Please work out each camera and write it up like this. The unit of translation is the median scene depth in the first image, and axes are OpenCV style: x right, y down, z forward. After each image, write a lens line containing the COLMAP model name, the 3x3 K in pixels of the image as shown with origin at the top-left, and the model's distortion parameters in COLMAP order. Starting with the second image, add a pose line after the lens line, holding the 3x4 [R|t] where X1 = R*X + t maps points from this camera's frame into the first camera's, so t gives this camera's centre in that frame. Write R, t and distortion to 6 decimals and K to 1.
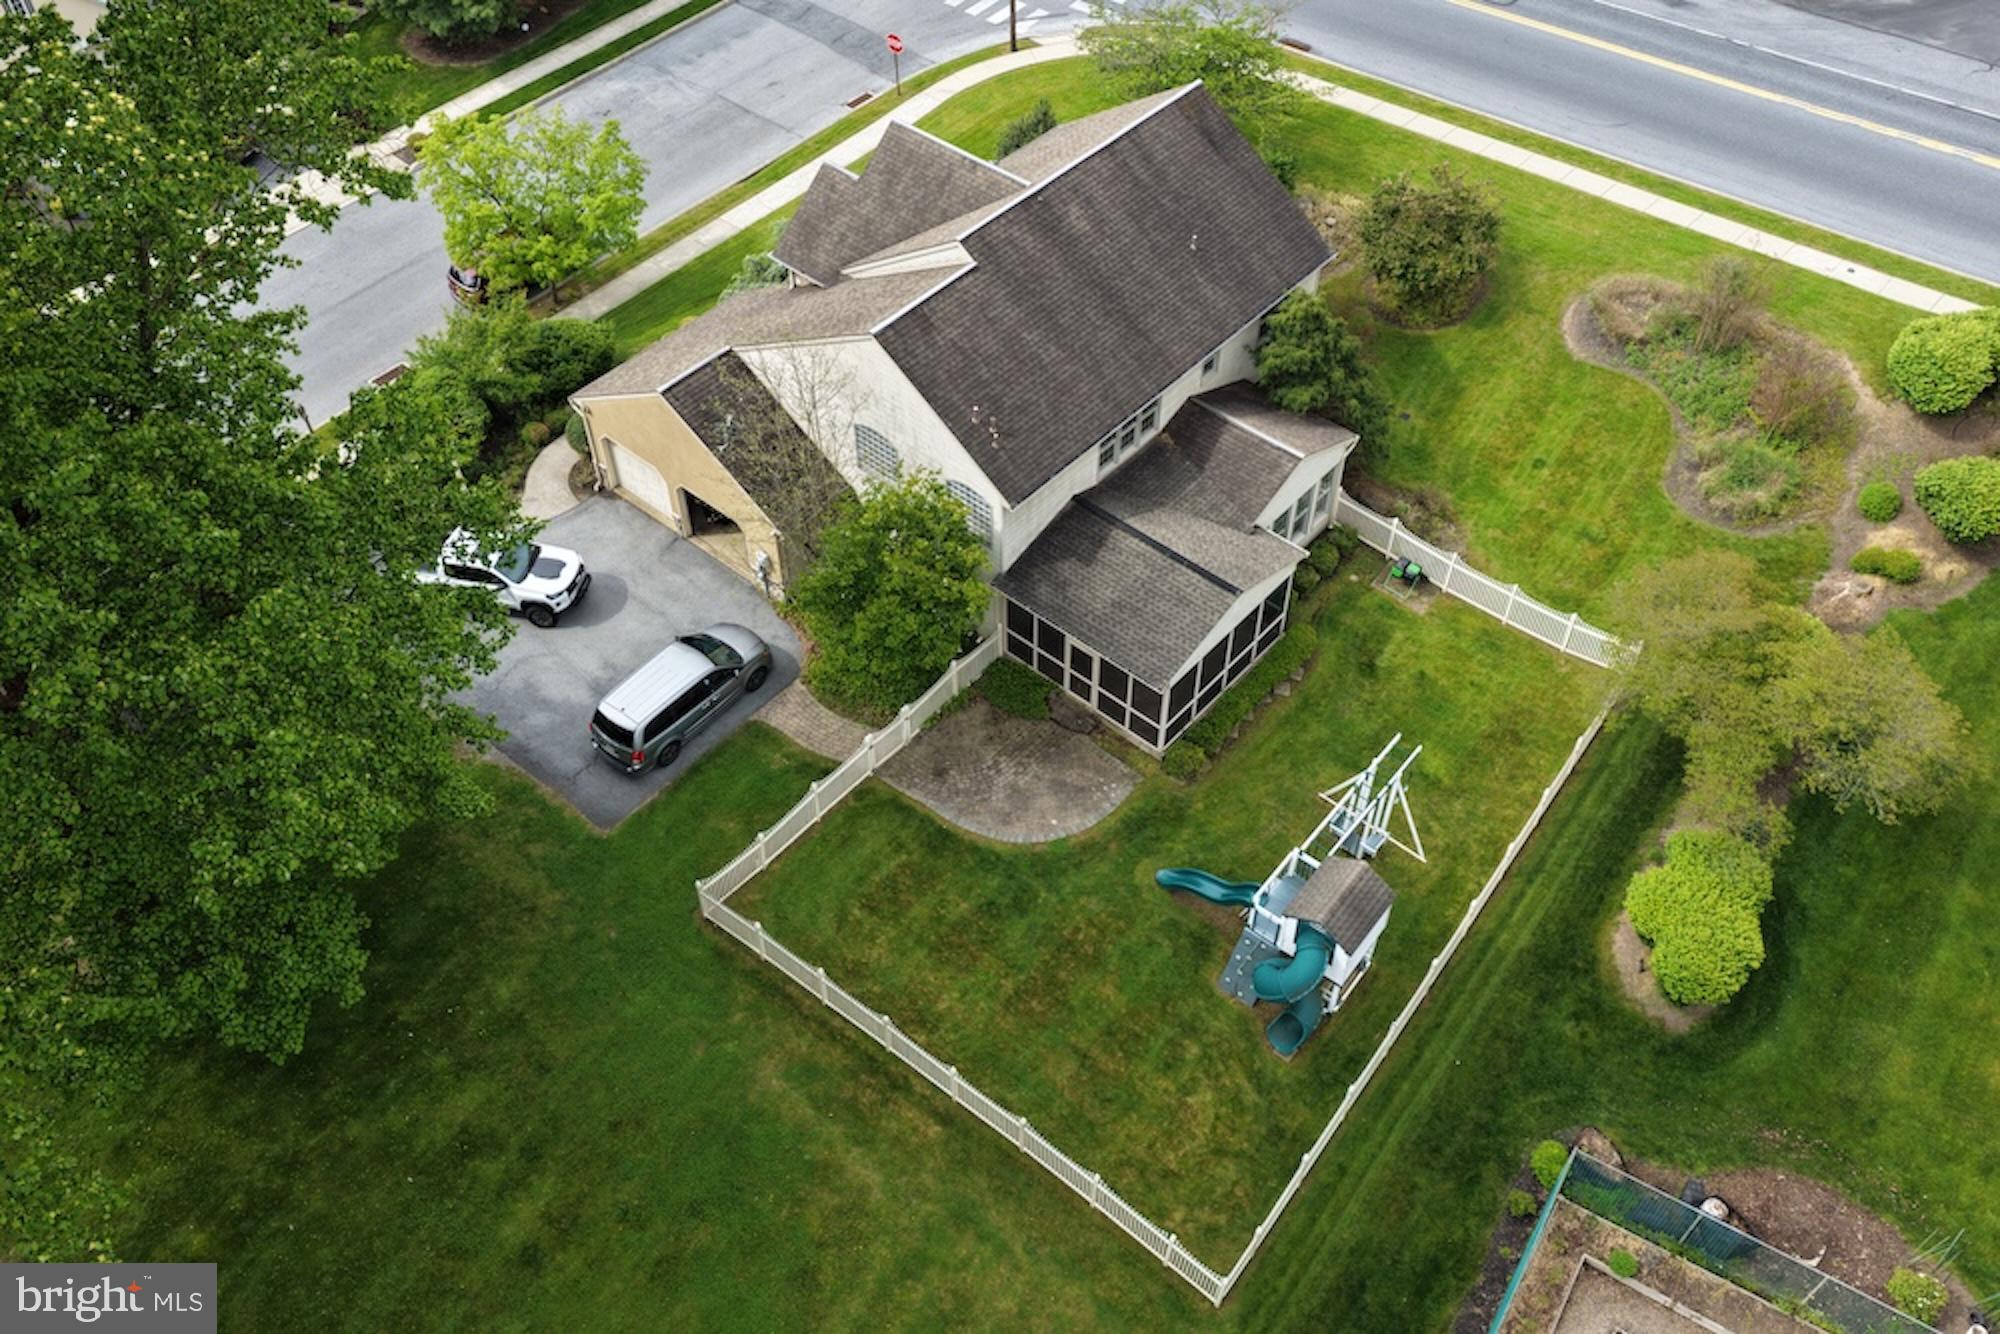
lens RADIAL K [[1666.5, 0, 1007.1], [0, 1666.5, 675.4], [0, 0, 1]] dist [-0.011824, 0.028058]
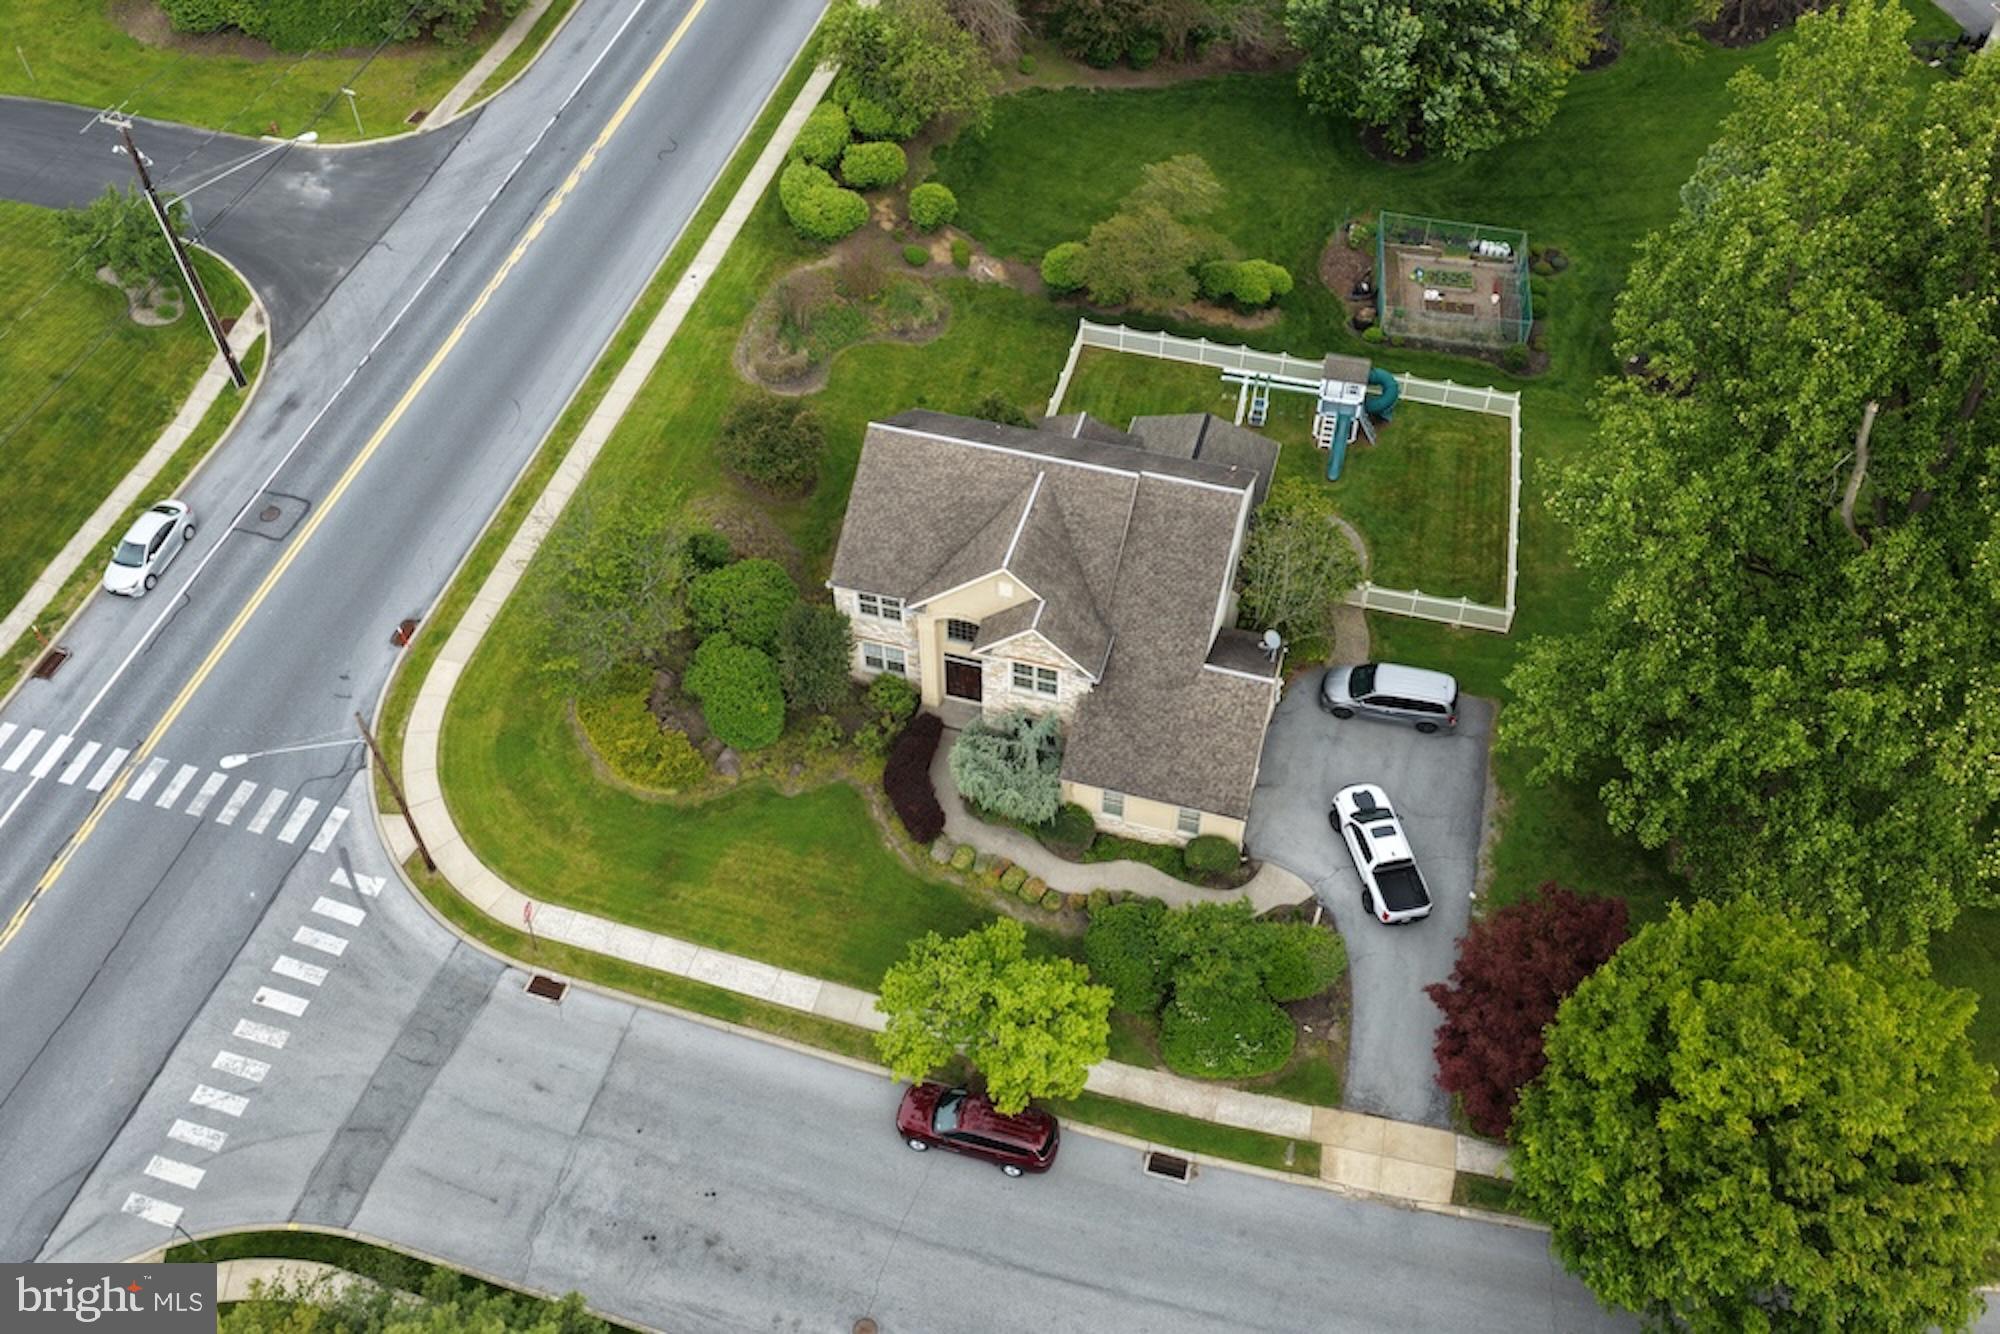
lens RADIAL K [[1666.5, 0, 1007.1], [0, 1666.5, 675.4], [0, 0, 1]] dist [-0.011824, 0.028058]
pose [[-0.421749, -0.682842, 0.596535, -0.866242], [0.687161, 0.188522, 0.701619, -1.189640], [-0.591555, 0.705823, 0.389714, 0.576659]]
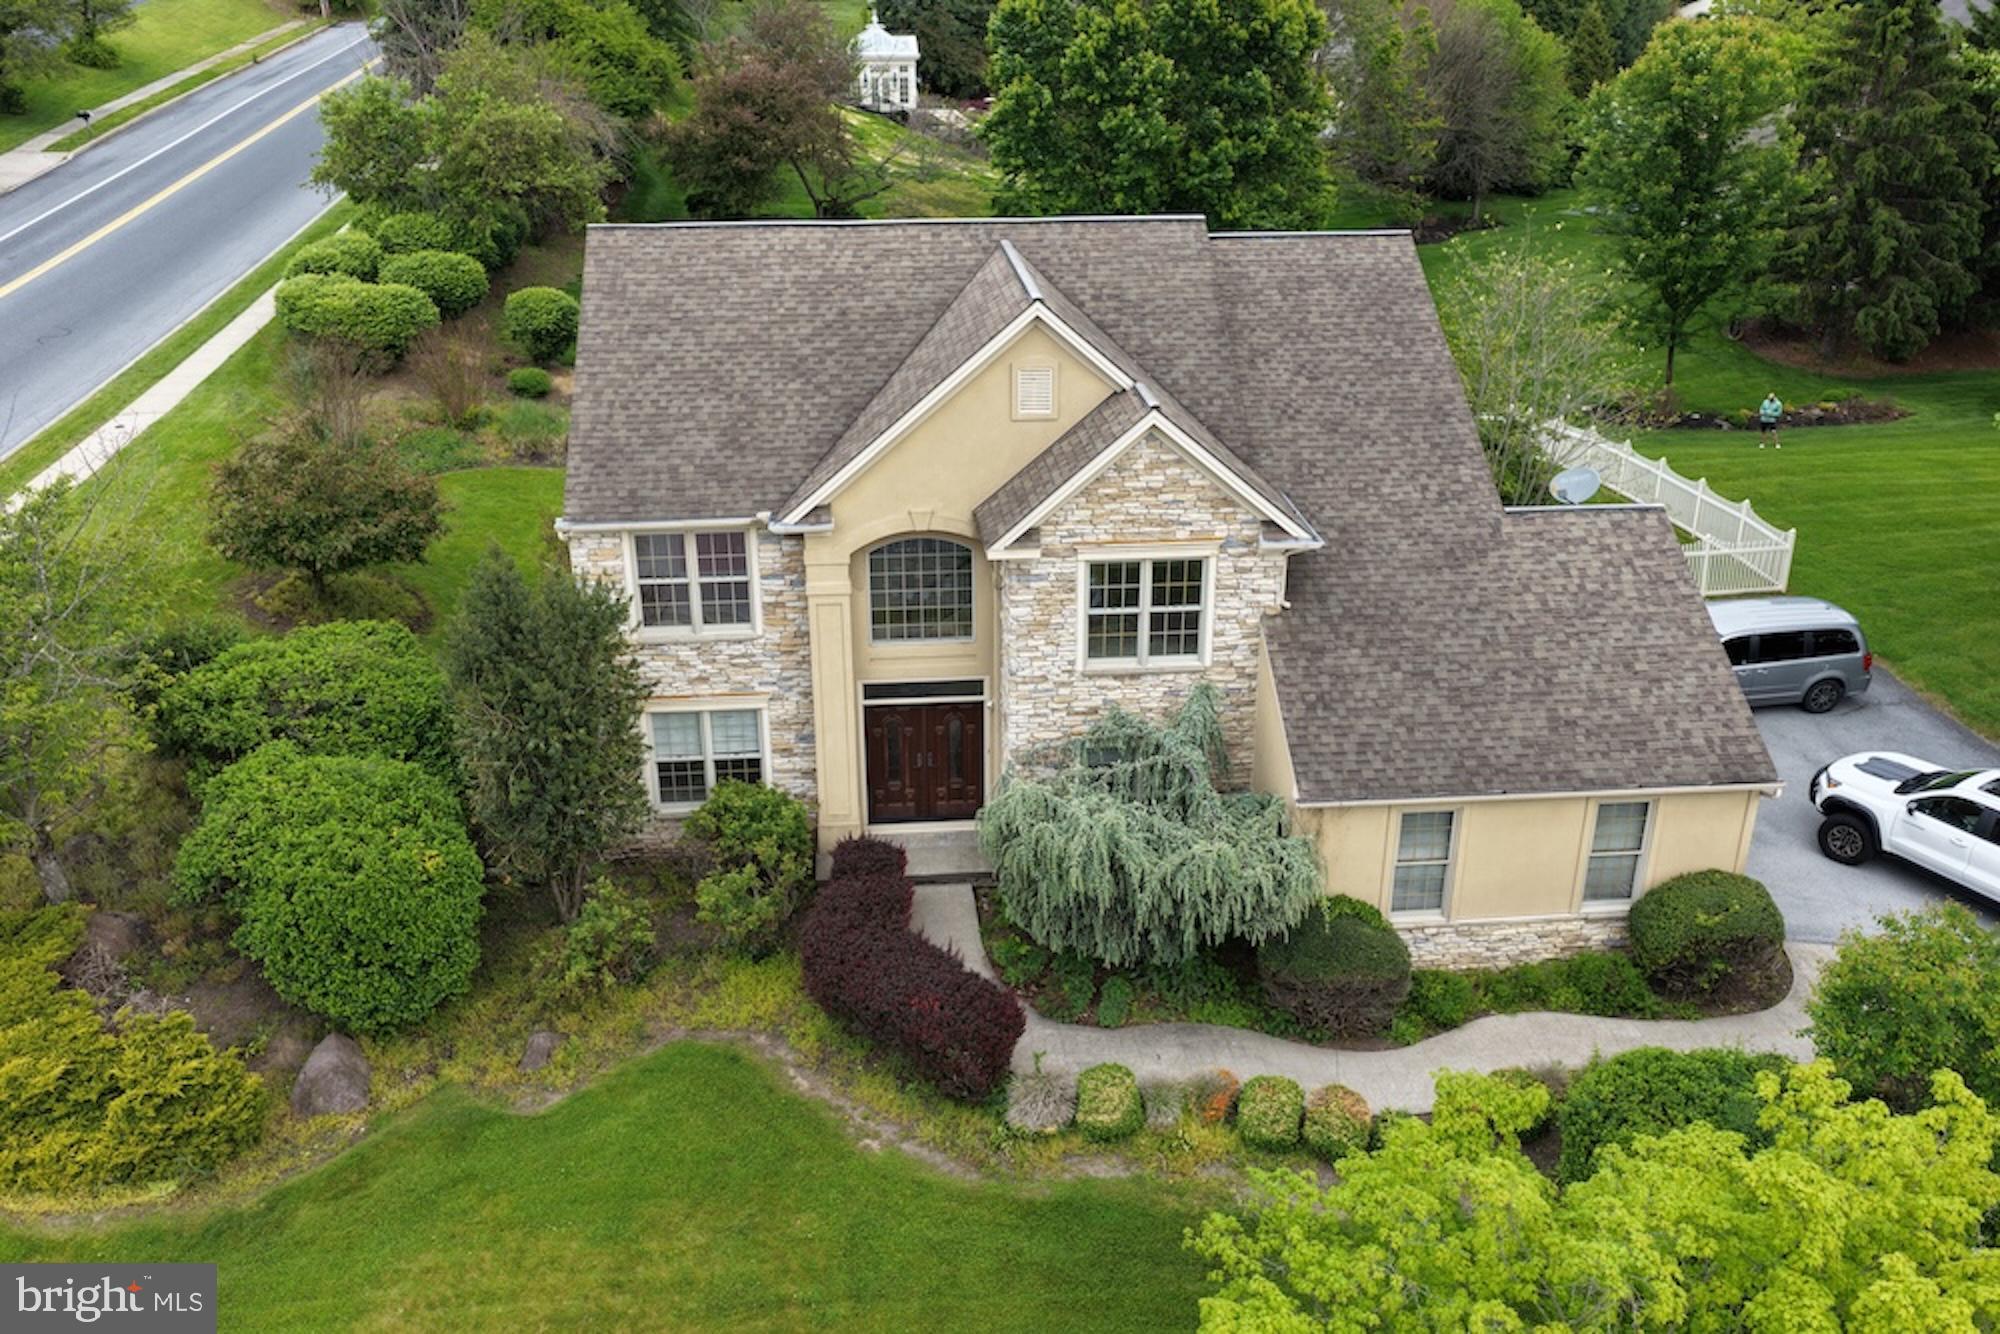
lens RADIAL K [[1666.5, 0, 1007.1], [0, 1666.5, 675.4], [0, 0, 1]] dist [-0.011824, 0.028058]
pose [[-0.721563, -0.271444, 0.636919, -0.409167], [0.525825, 0.383594, 0.759186, -0.673107], [-0.450394, 0.882708, -0.134055, 1.175578]]
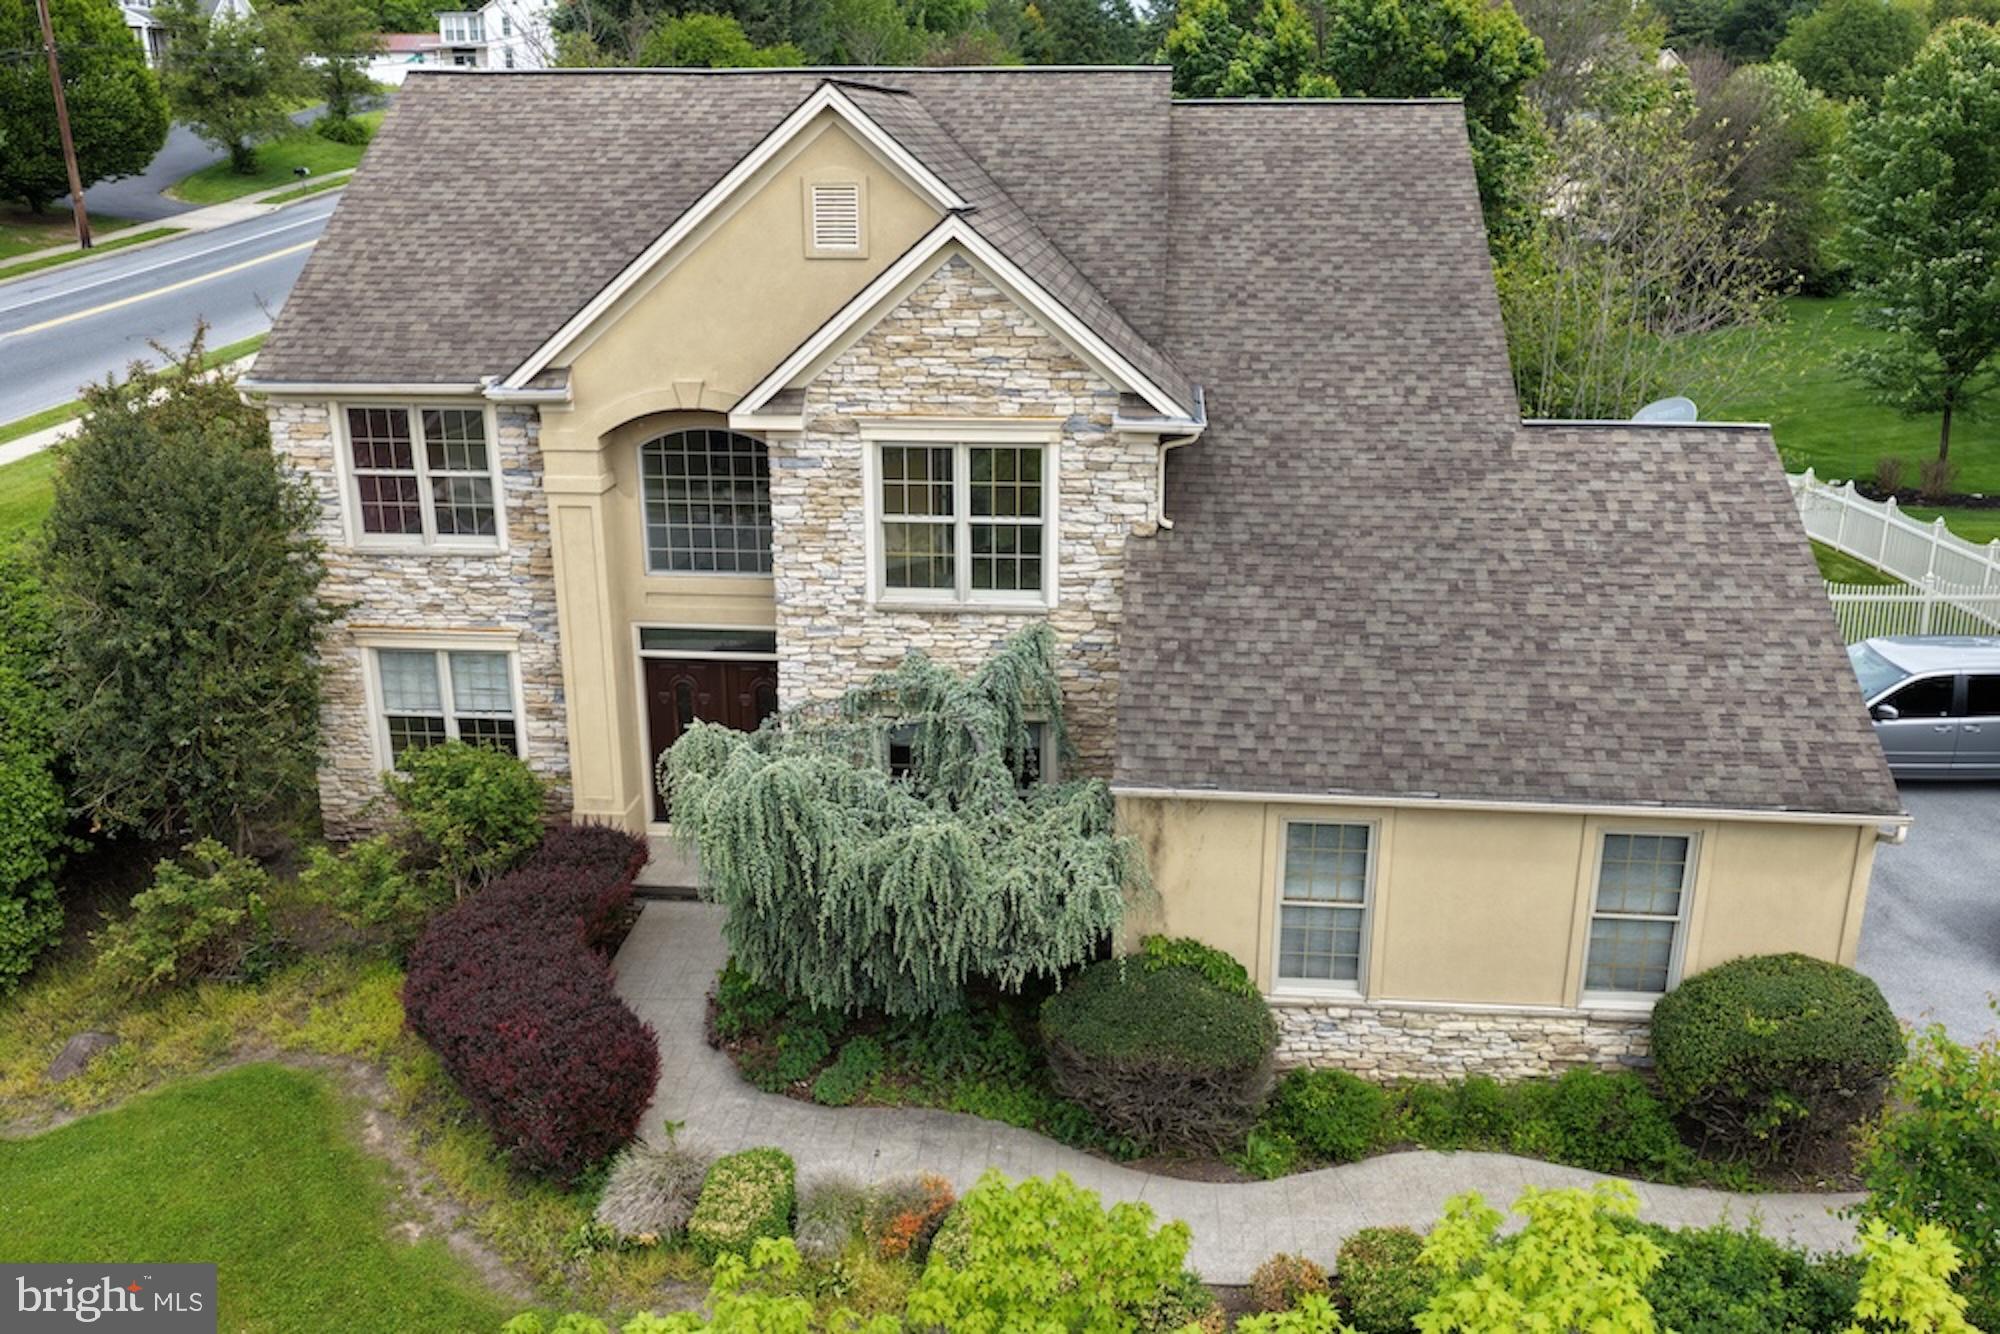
lens RADIAL K [[1666.5, 0, 1007.1], [0, 1666.5, 675.4], [0, 0, 1]] dist [-0.011824, 0.028058]
pose [[-0.580820, -0.250199, 0.774628, -0.403763], [0.616701, 0.485892, 0.619345, -0.471004], [-0.531345, 0.837442, -0.127918, 1.139566]]
